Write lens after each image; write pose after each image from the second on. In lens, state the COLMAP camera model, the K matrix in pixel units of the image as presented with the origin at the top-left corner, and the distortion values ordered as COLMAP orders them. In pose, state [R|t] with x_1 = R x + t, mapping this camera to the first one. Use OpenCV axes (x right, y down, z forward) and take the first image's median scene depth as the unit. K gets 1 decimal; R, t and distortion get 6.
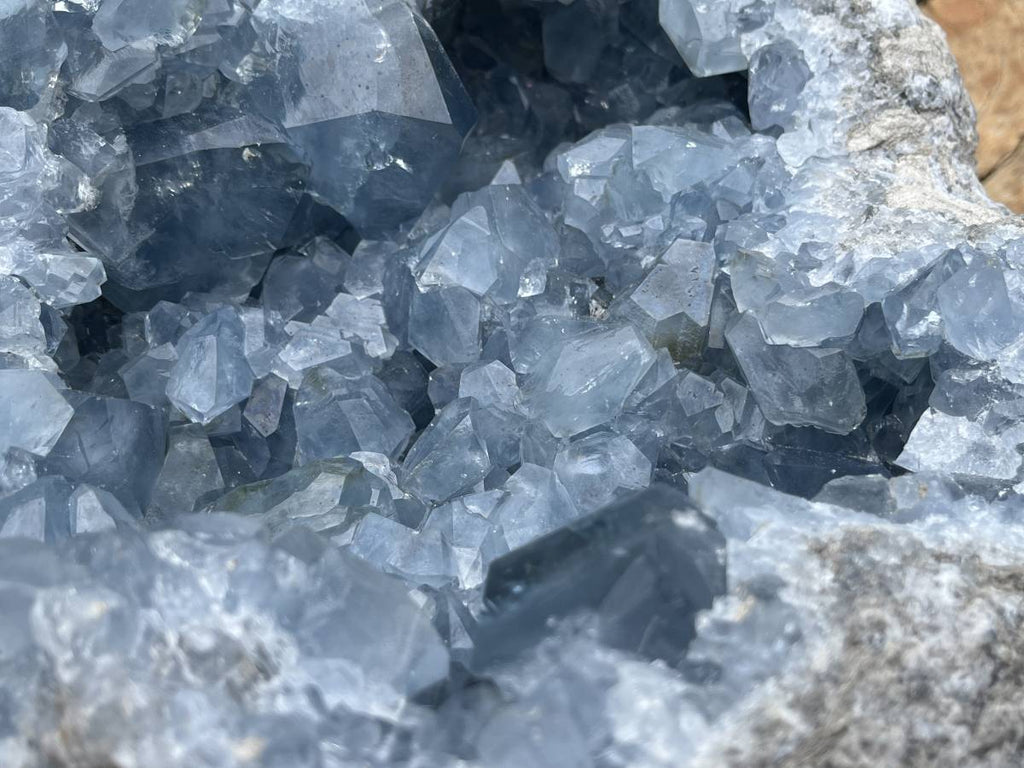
lens RADIAL K [[1204.2, 0, 507.4], [0, 1204.2, 384.5], [0, 0, 1]] dist [0.015168, 0.000000]
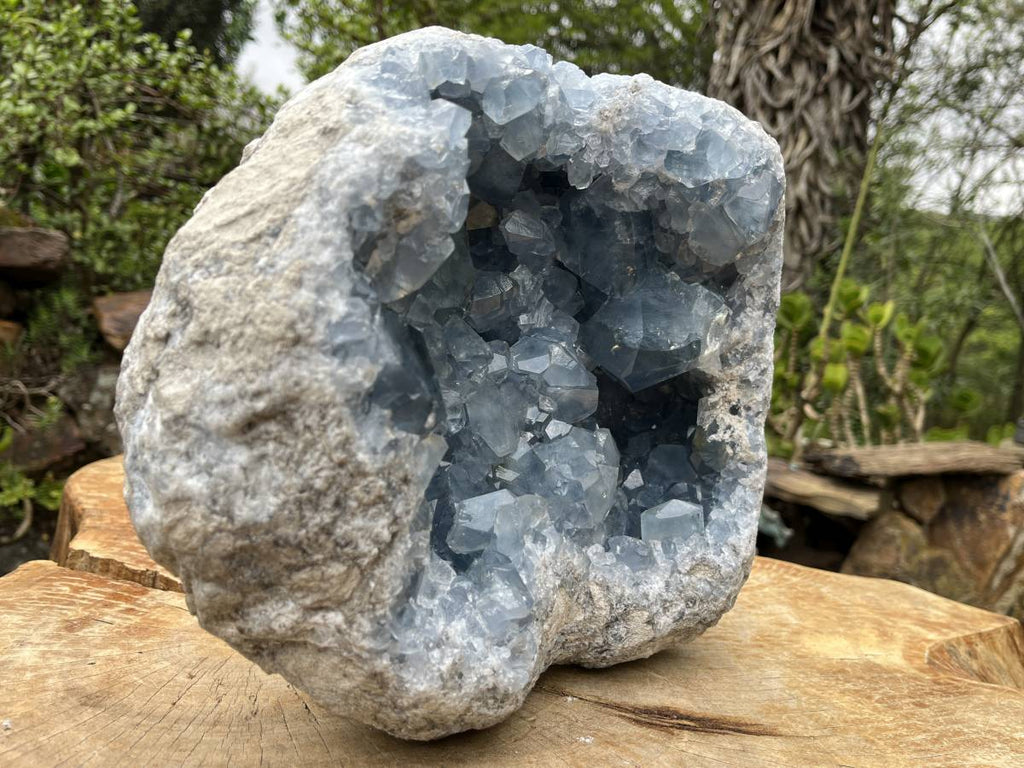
lens RADIAL K [[830.7, 0, 504.3], [0, 830.7, 388.5], [0, 0, 1]] dist [0.031346, -0.001014]
pose [[-0.147865, 0.982595, -0.112440, 0.155310], [-0.988070, -0.151716, -0.026453, 0.018937], [-0.043051, 0.107187, 0.993306, -0.313821]]
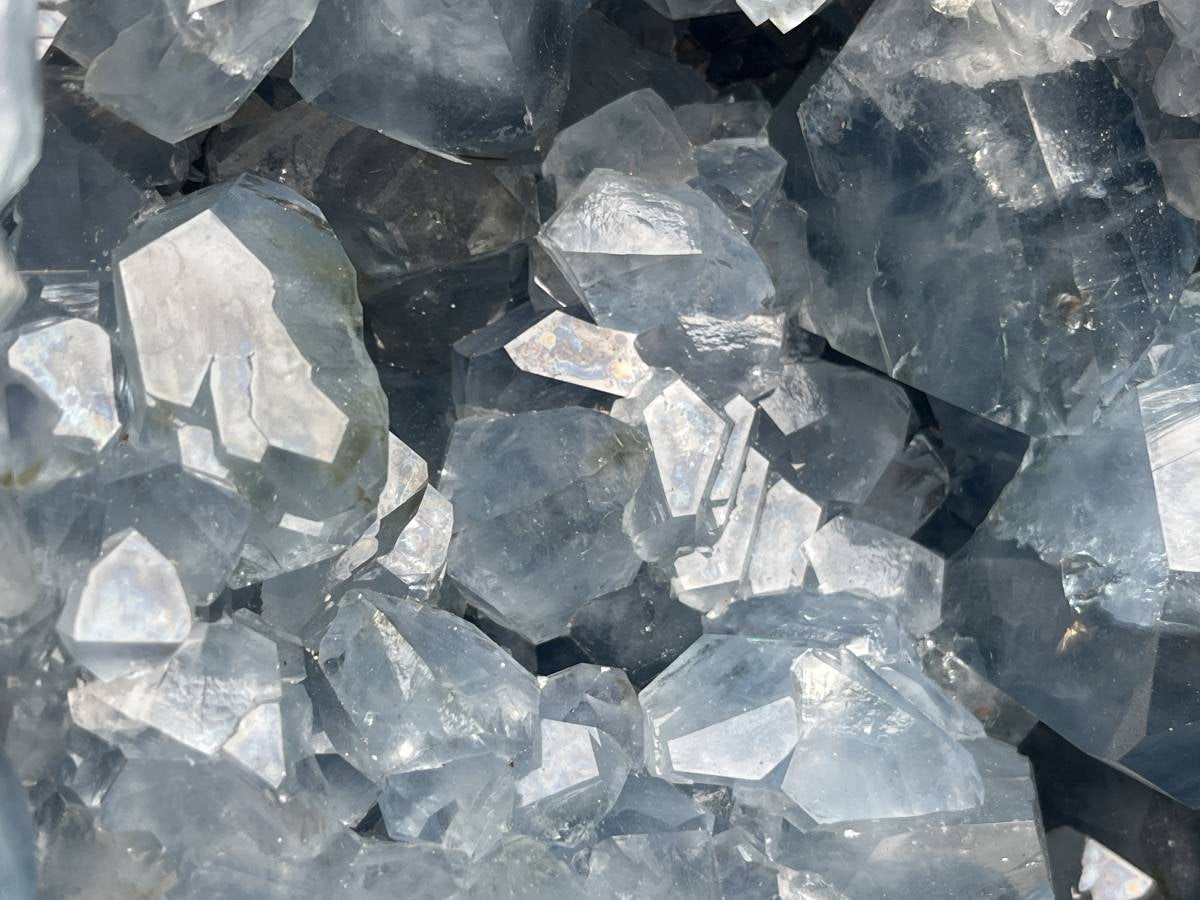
lens RADIAL K [[1724.1, 0, 609.2], [0, 1724.1, 440.3], [0, 0, 1]] dist [0.055099, 0.000000]
pose [[-0.068251, 0.963189, -0.260015, 0.028656], [-0.964737, 0.002692, 0.263202, -0.186489], [0.254213, 0.268810, 0.929041, 0.307007]]
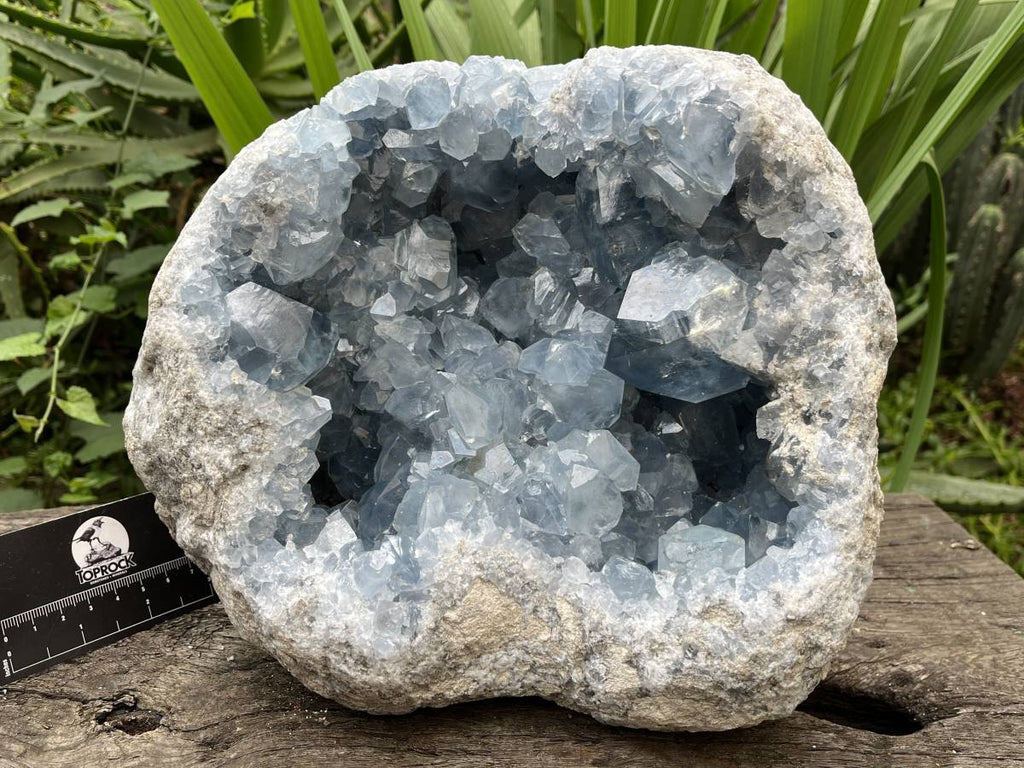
lens RADIAL K [[922.4, 0, 502.3], [0, 922.4, 382.8], [0, 0, 1]] dist [0.011410, -0.033962]
pose [[-0.265977, 0.953575, -0.141250, 0.204561], [-0.679345, -0.081460, 0.729283, -1.047787], [0.683920, 0.289930, 0.669473, 0.019745]]
